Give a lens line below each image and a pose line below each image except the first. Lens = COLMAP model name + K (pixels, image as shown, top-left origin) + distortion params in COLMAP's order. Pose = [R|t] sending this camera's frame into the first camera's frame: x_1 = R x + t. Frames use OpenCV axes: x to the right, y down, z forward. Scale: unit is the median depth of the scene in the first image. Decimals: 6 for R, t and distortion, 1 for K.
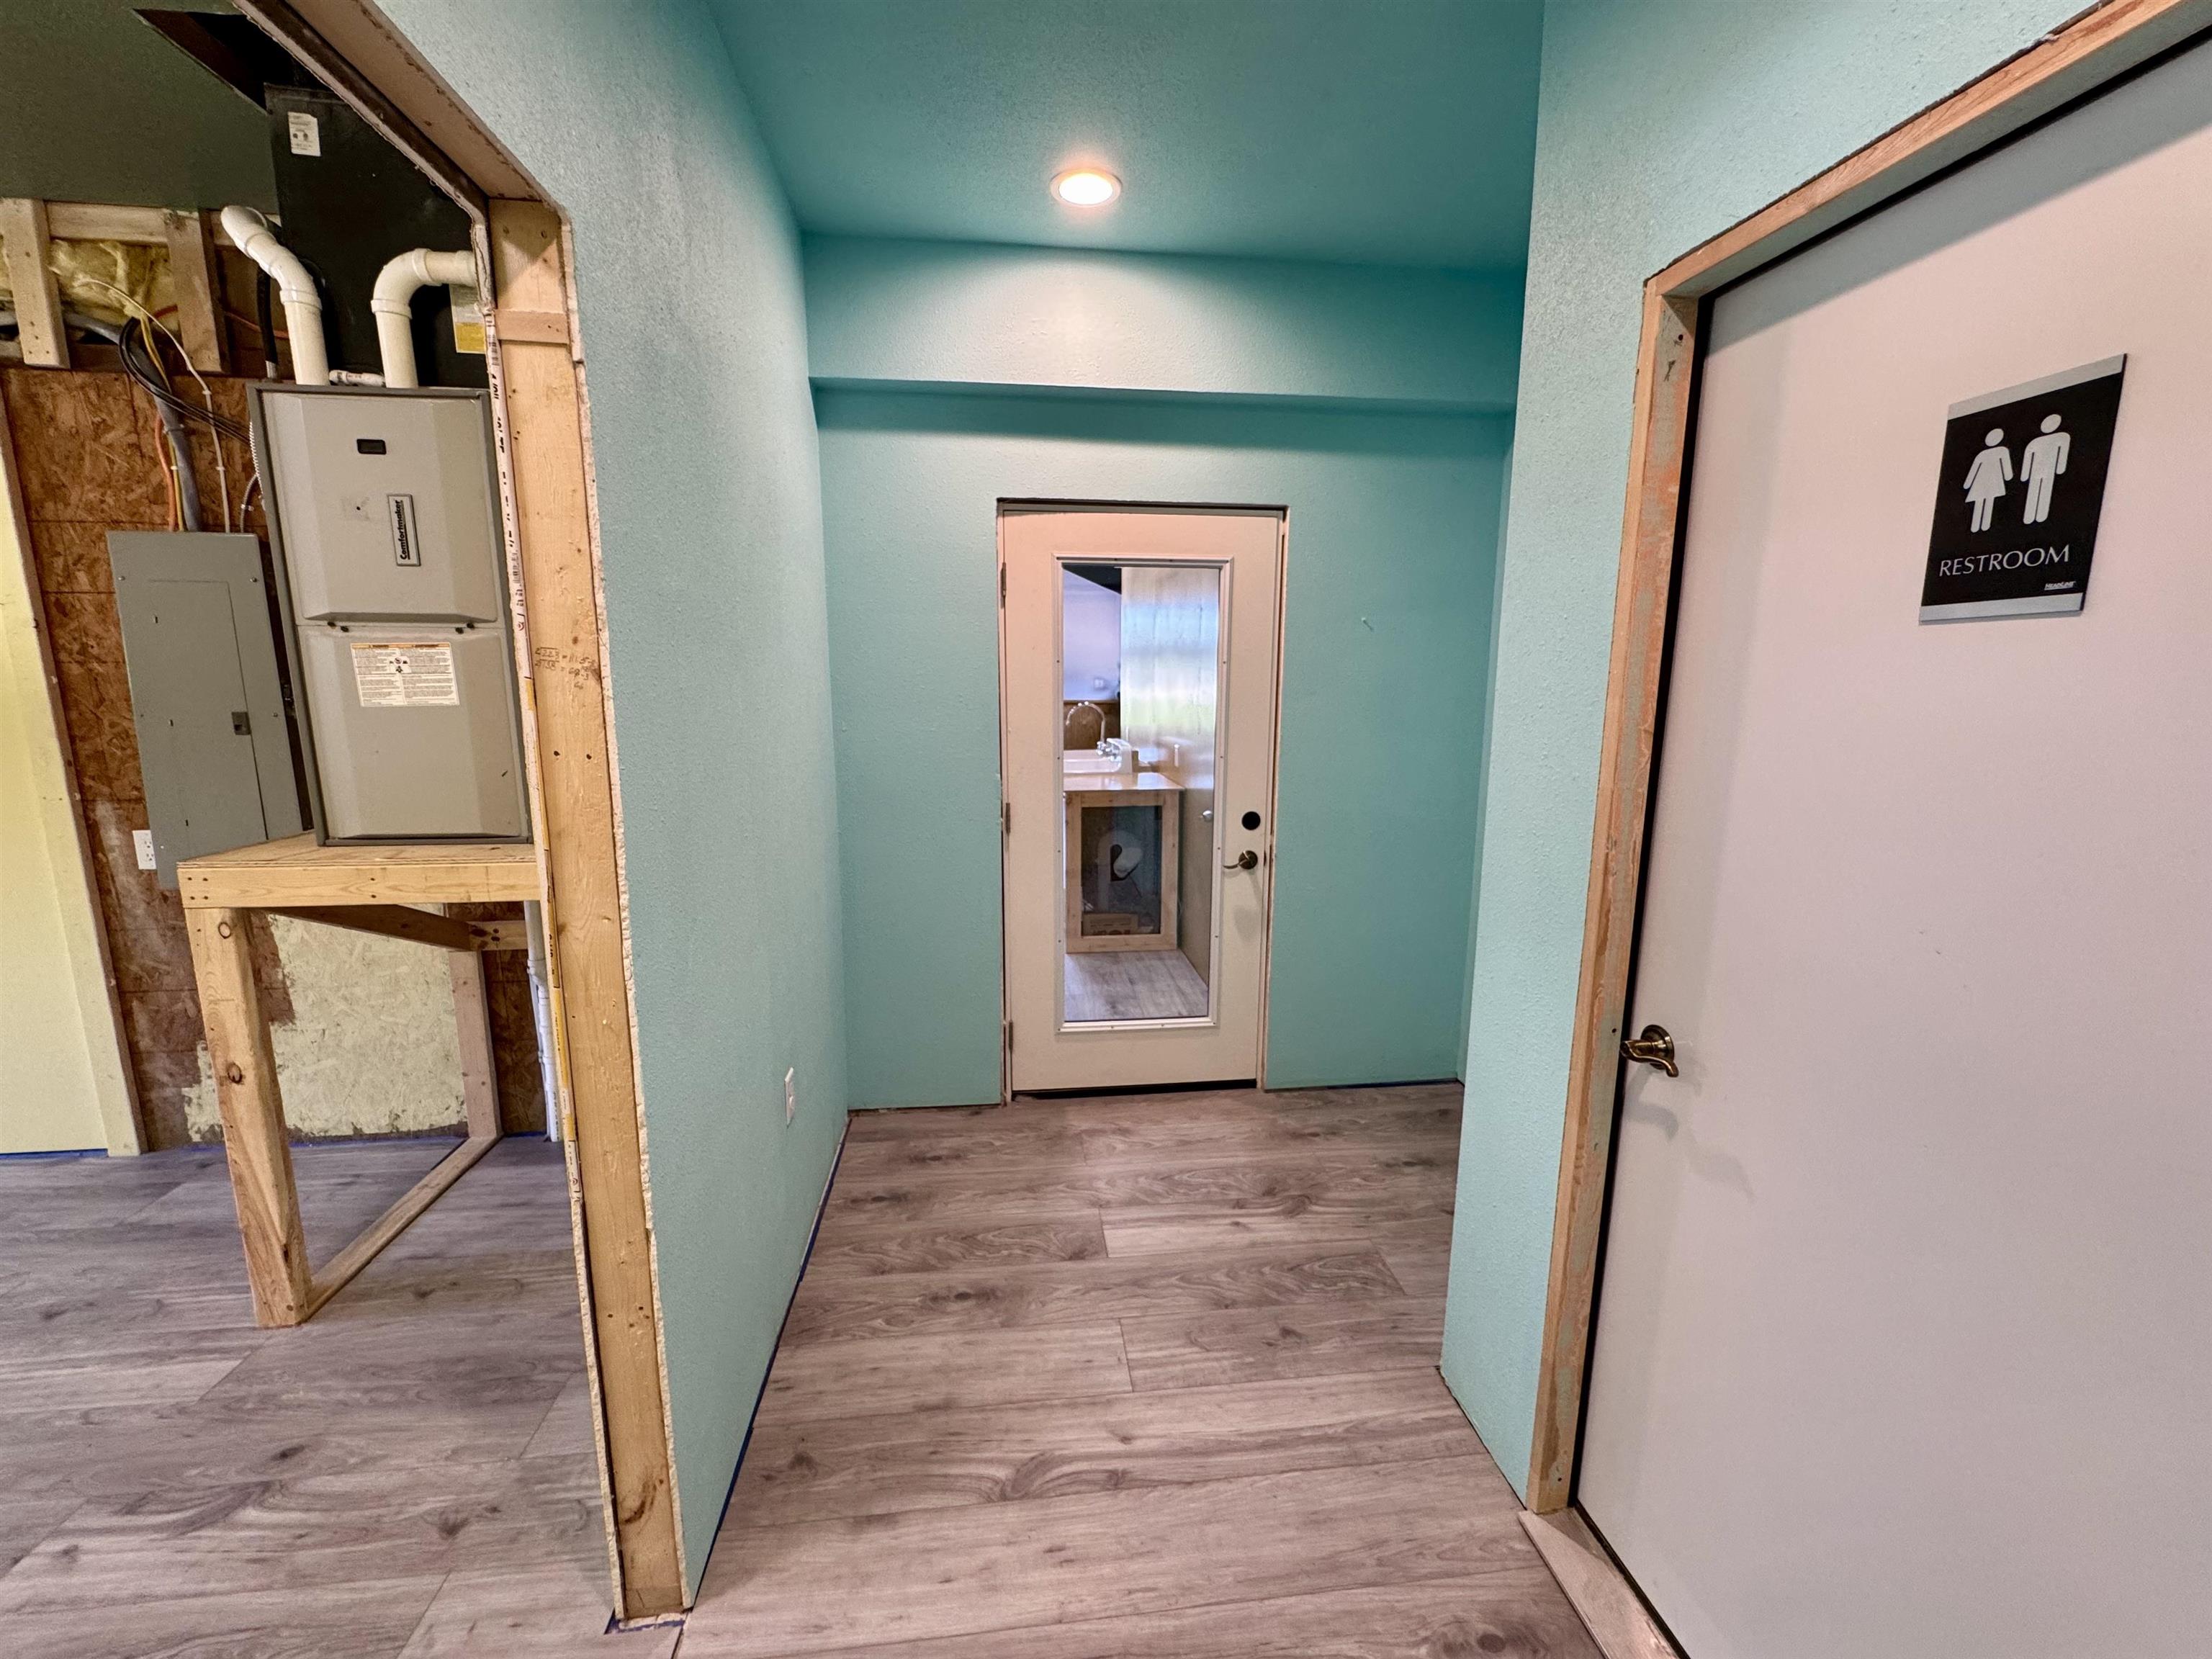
lens RADIAL K [[885.4, 0, 1104.8], [0, 885.4, 828.7], [0, 0, 1]] dist [-0.003959, 0.000326]
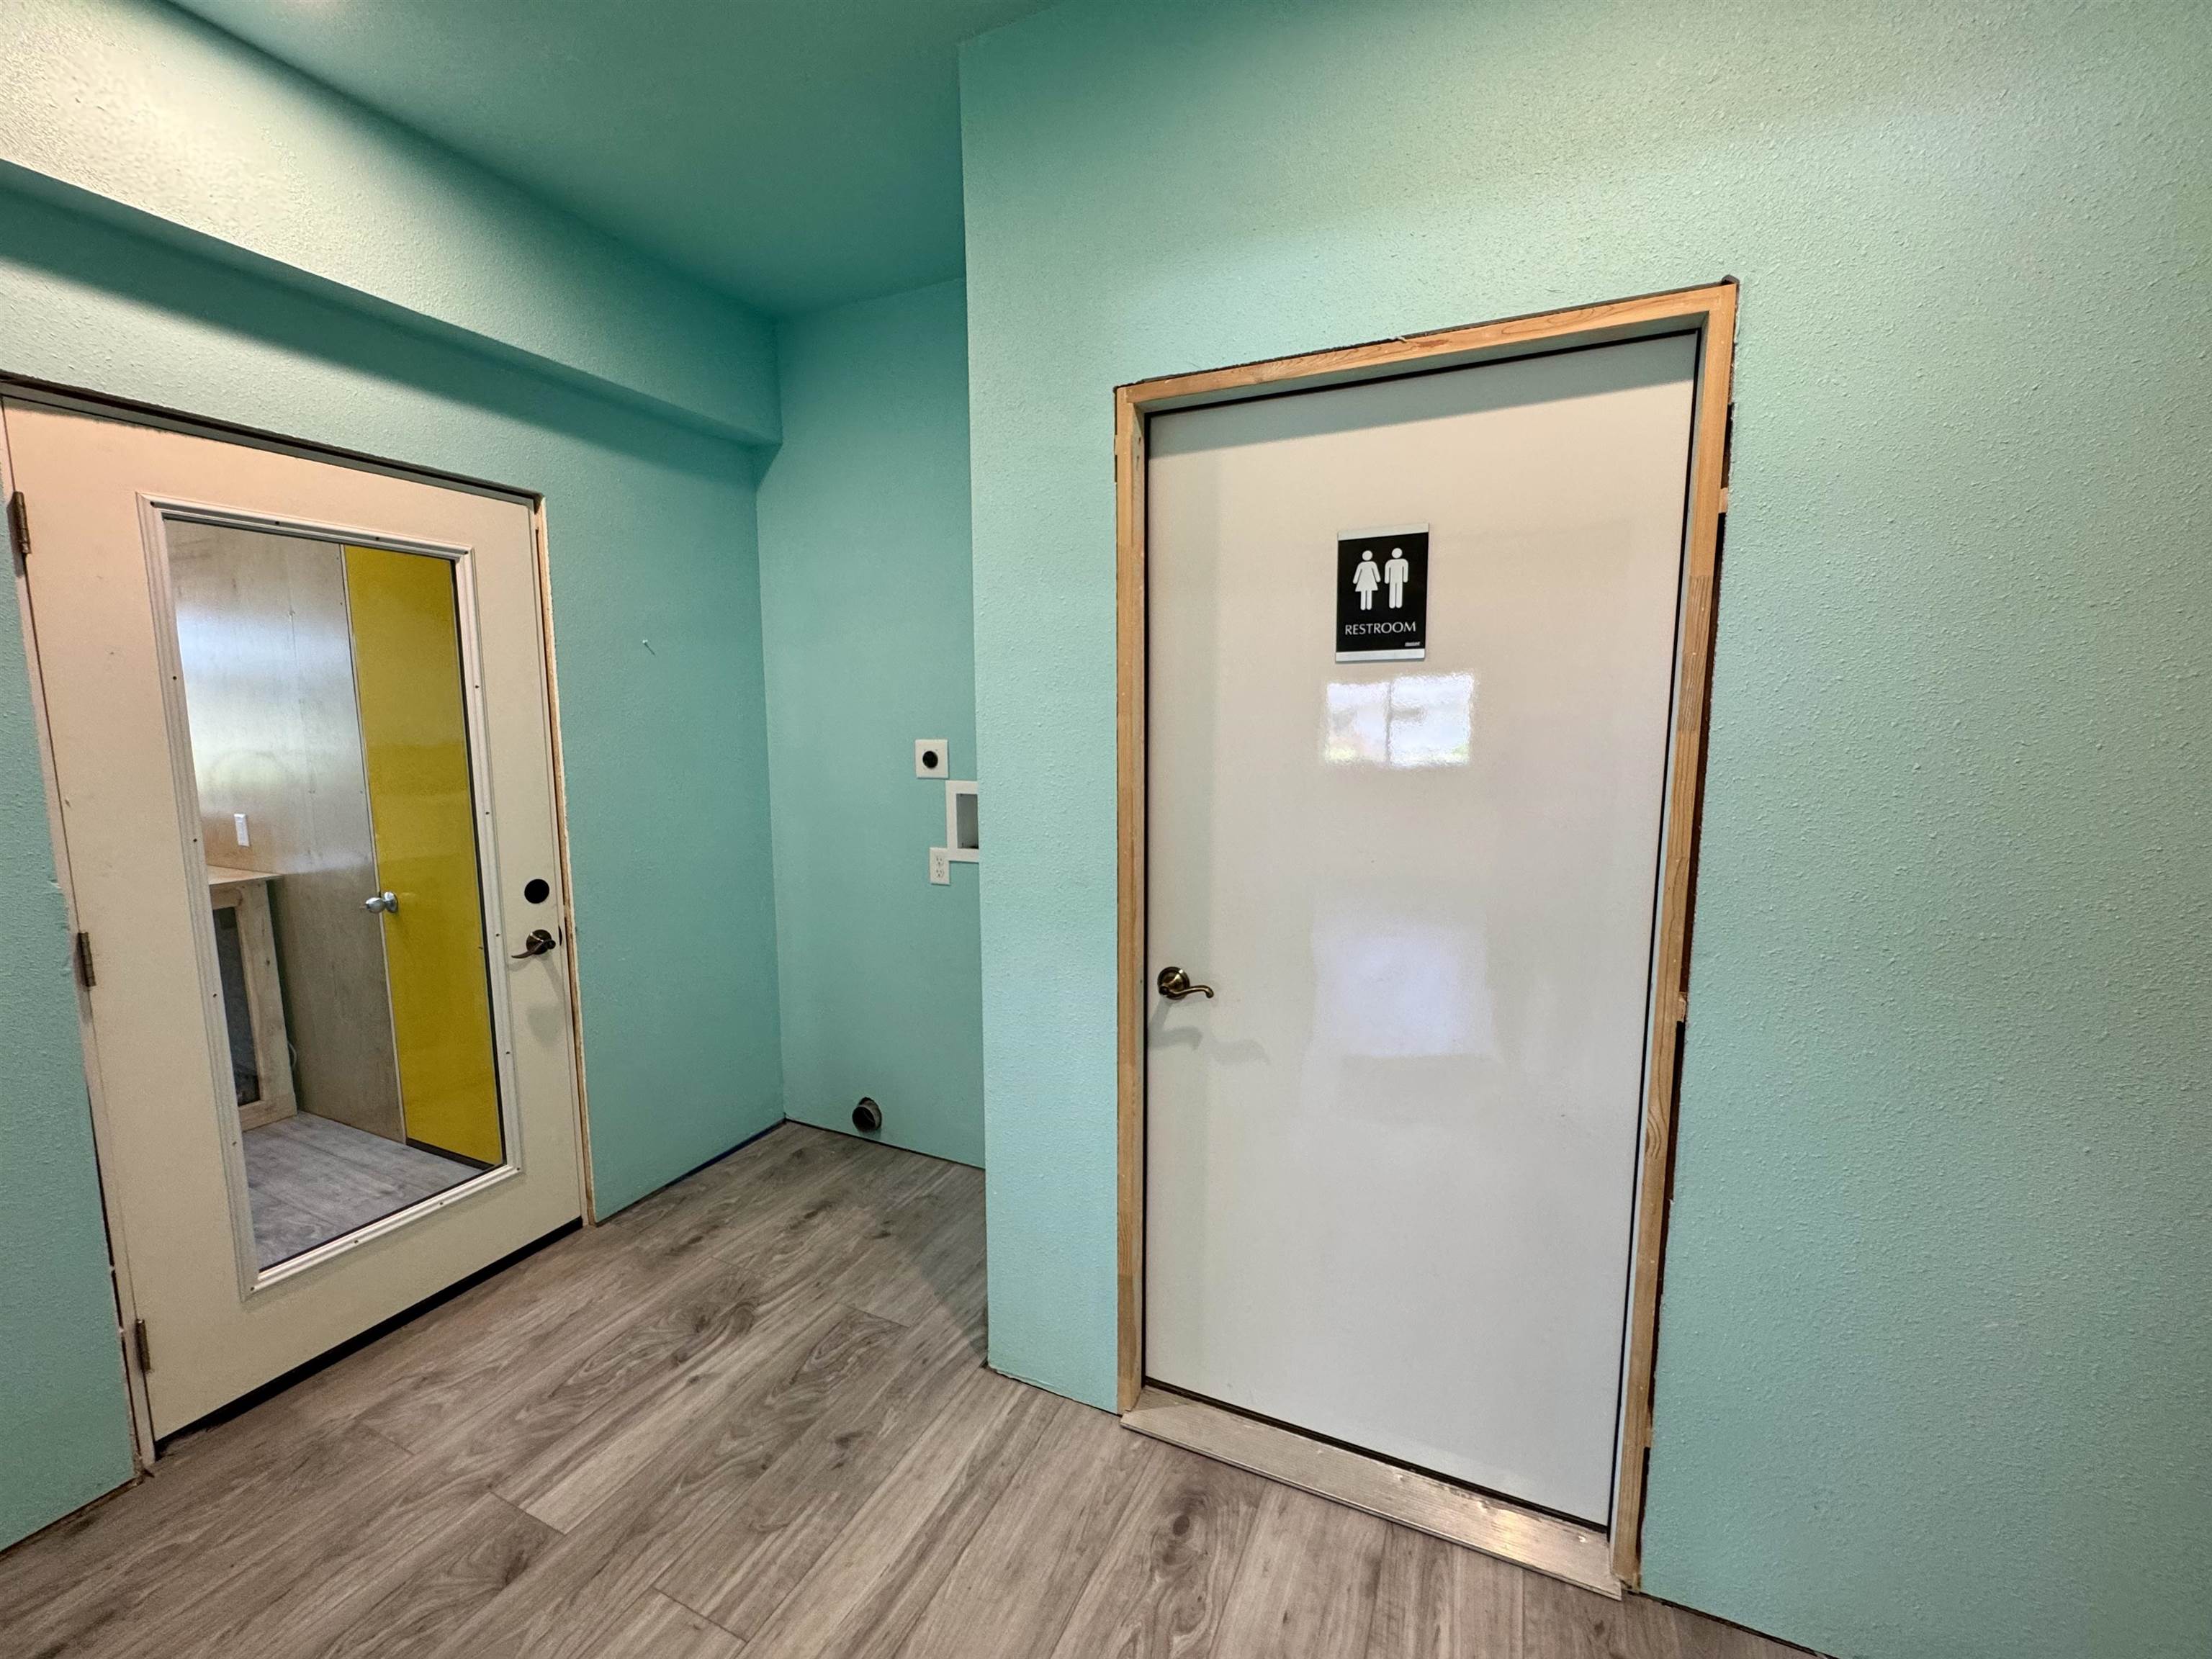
lens RADIAL K [[885.4, 0, 1102.3], [0, 885.4, 828.9], [0, 0, 1]] dist [-0.003959, 0.000326]
pose [[0.524922, -0.111145, 0.843862, -0.305665], [0.149343, 0.988084, 0.037241, -0.024583], [-0.837946, 0.106476, 0.535266, 0.227976]]
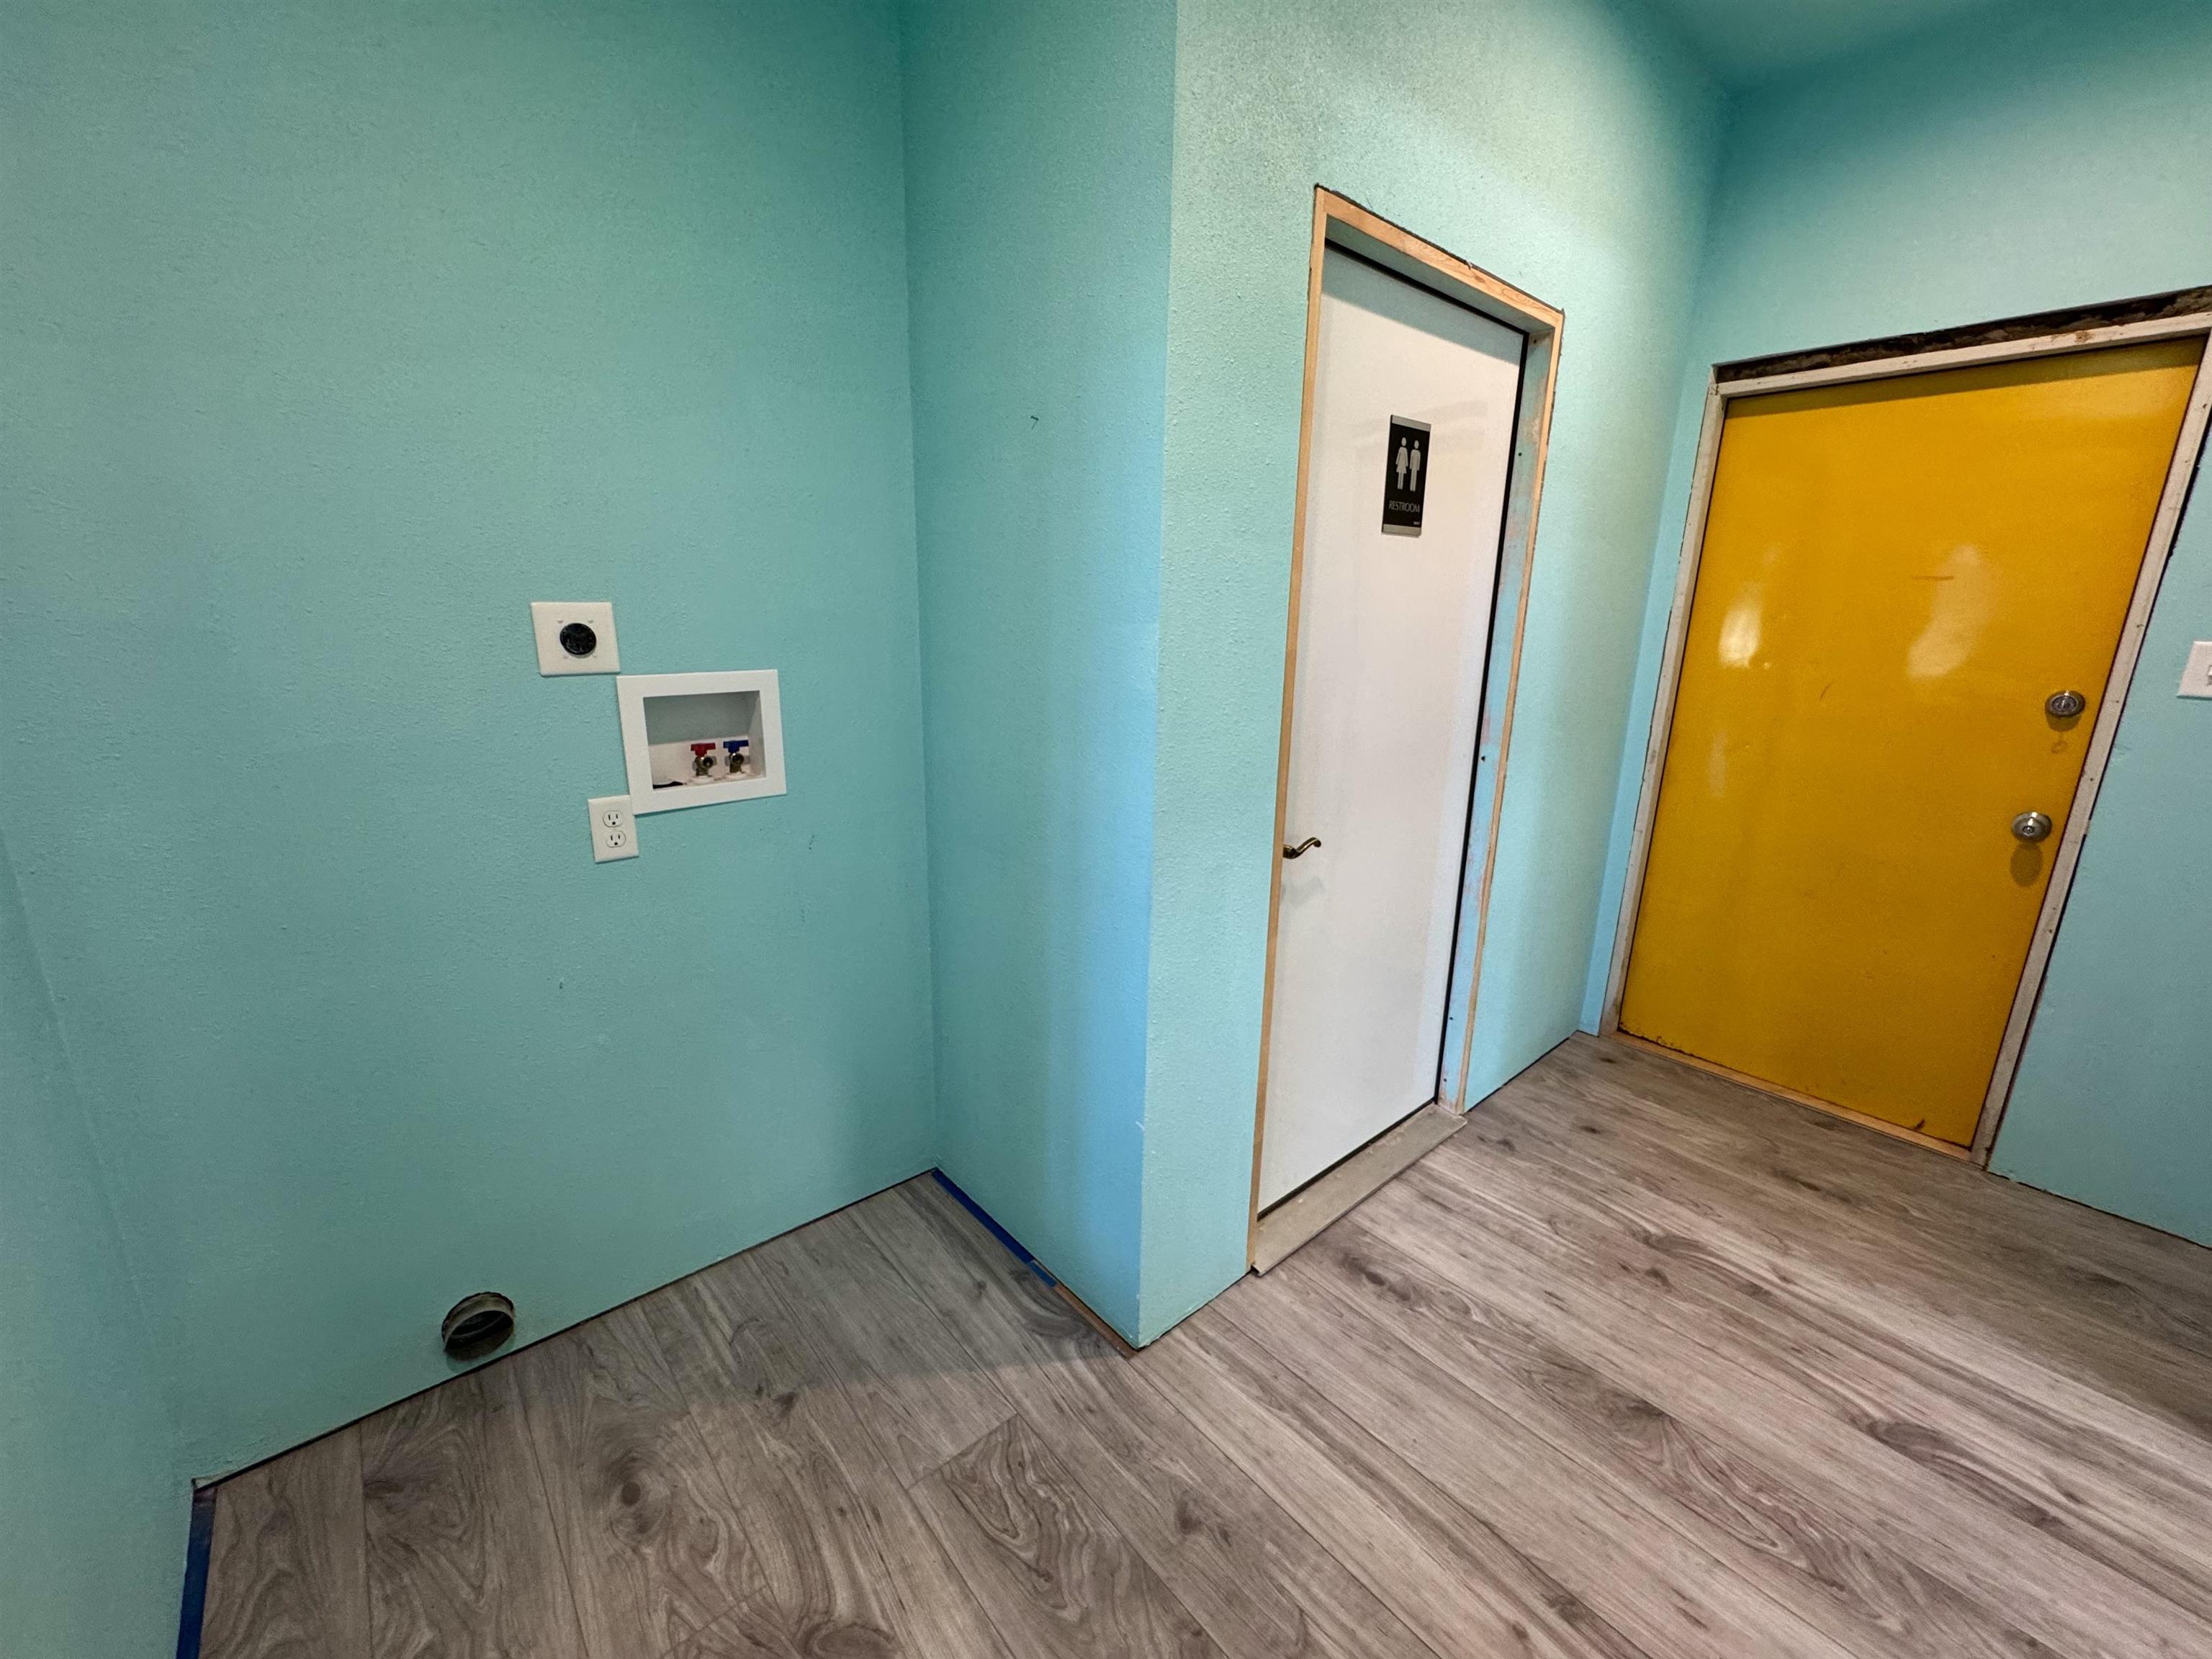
lens RADIAL K [[885.4, 0, 1102.1], [0, 885.4, 828.2], [0, 0, 1]] dist [-0.003959, 0.000326]
pose [[-0.557418, -0.217656, 0.801194, -0.170897], [0.123014, 0.932719, 0.338972, -0.155979], [-0.821068, 0.287507, -0.493139, 1.131945]]
